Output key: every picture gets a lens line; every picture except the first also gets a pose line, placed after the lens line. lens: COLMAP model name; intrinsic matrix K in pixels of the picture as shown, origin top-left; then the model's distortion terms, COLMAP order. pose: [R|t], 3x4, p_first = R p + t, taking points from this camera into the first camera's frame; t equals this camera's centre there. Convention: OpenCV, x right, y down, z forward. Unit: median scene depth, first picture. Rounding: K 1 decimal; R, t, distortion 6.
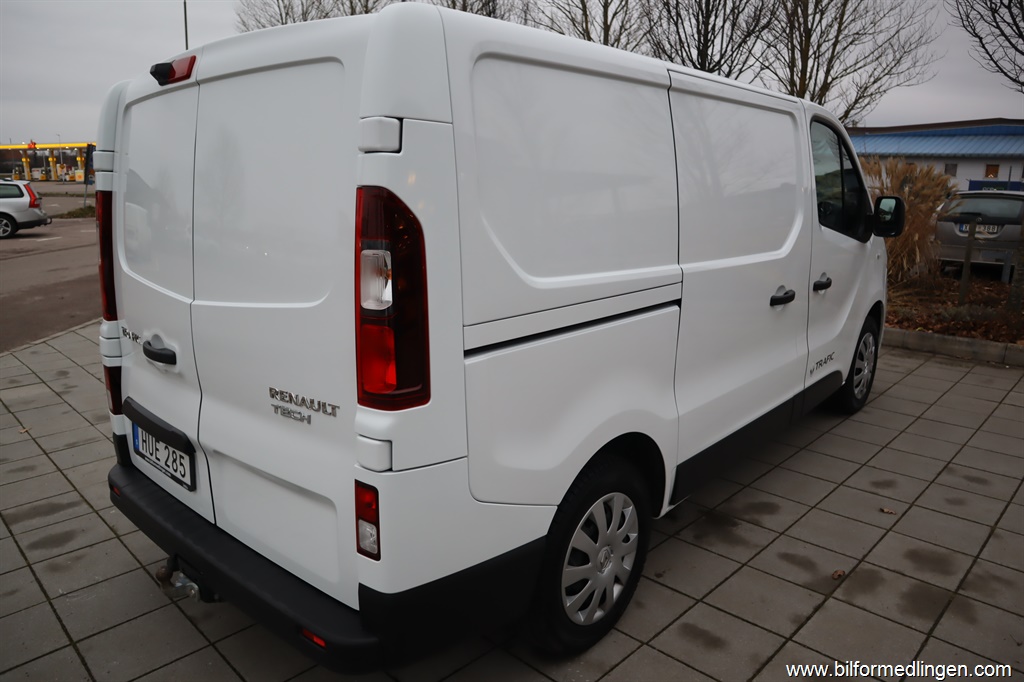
lens RADIAL K [[703.2, 0, 507.6], [0, 703.2, 344.7], [0, 0, 1]] dist [-0.105771, 0.057405]
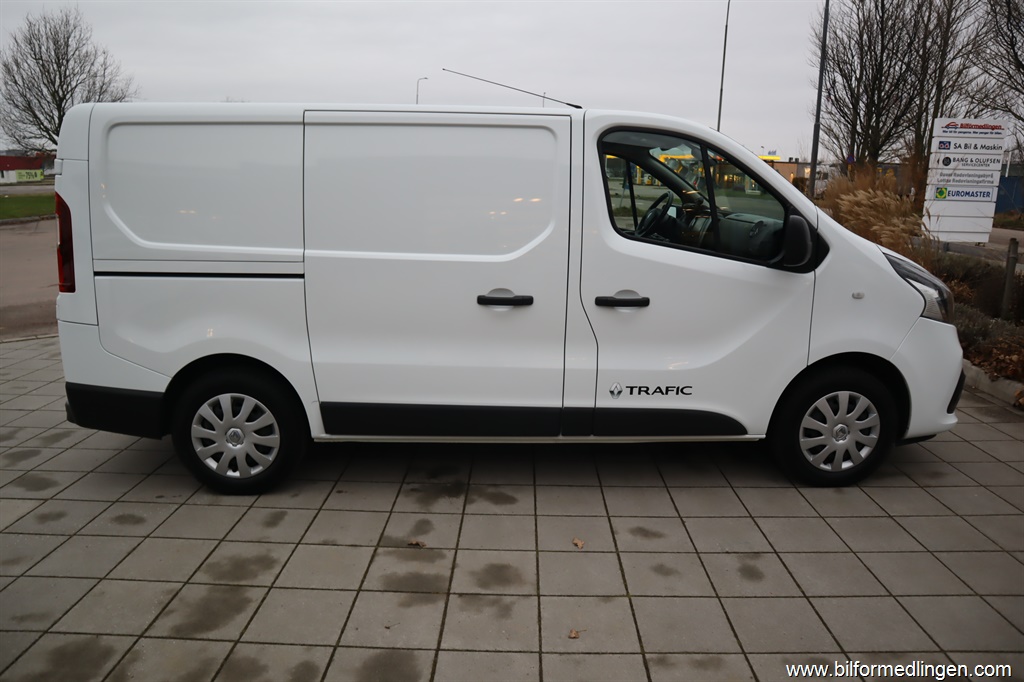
lens RADIAL K [[703.2, 0, 507.2], [0, 703.2, 341.3], [0, 0, 1]] dist [-0.105771, 0.057405]
pose [[0.696790, 0.171569, -0.696454, 1.405951], [-0.184181, 0.981212, 0.057448, -0.082466], [0.693225, 0.088244, 0.715299, 0.282586]]
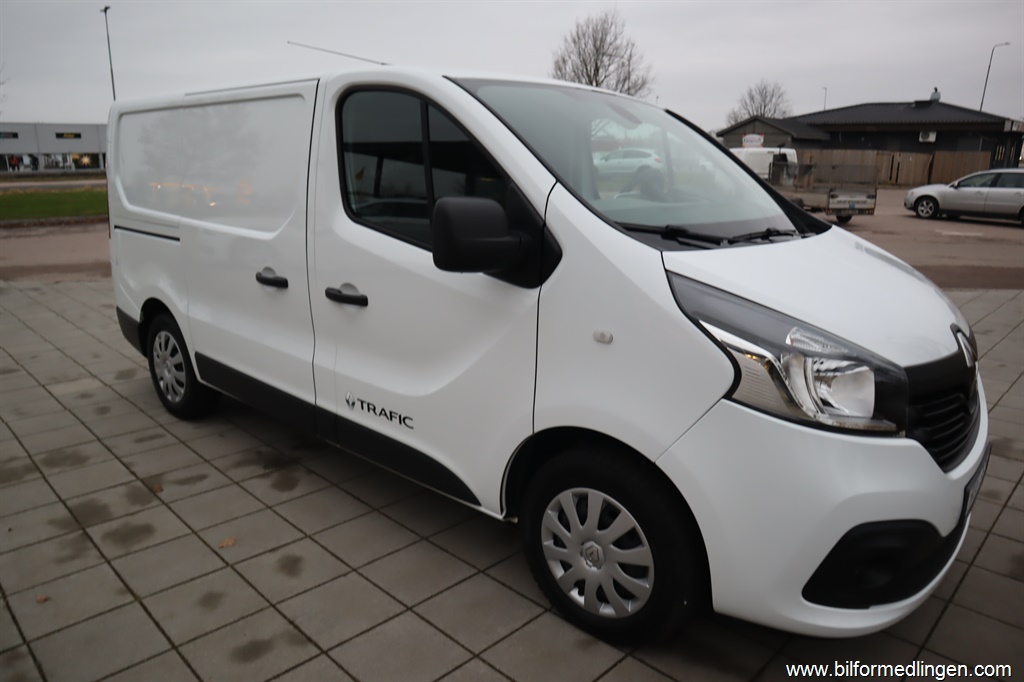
lens RADIAL K [[703.2, 0, 509.9], [0, 703.2, 342.2], [0, 0, 1]] dist [-0.105771, 0.057405]
pose [[0.014518, 0.256583, -0.966413, 1.714602], [-0.247269, 0.937416, 0.245170, -0.386891], [0.968838, 0.235405, 0.077054, 1.551858]]
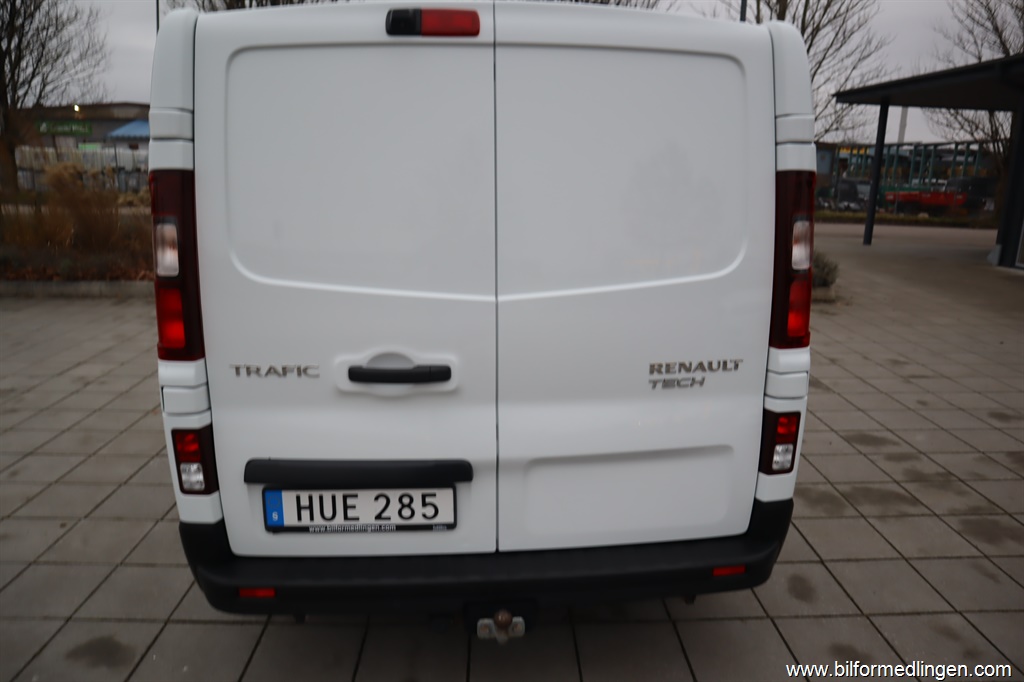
lens RADIAL K [[703.2, 0, 507.0], [0, 703.2, 337.7], [0, 0, 1]] dist [-0.105771, 0.057405]
pose [[0.694536, -0.162278, 0.700917, -0.870998], [0.157504, 0.984893, 0.071955, -0.062088], [-0.702005, 0.060422, 0.709604, 0.293112]]
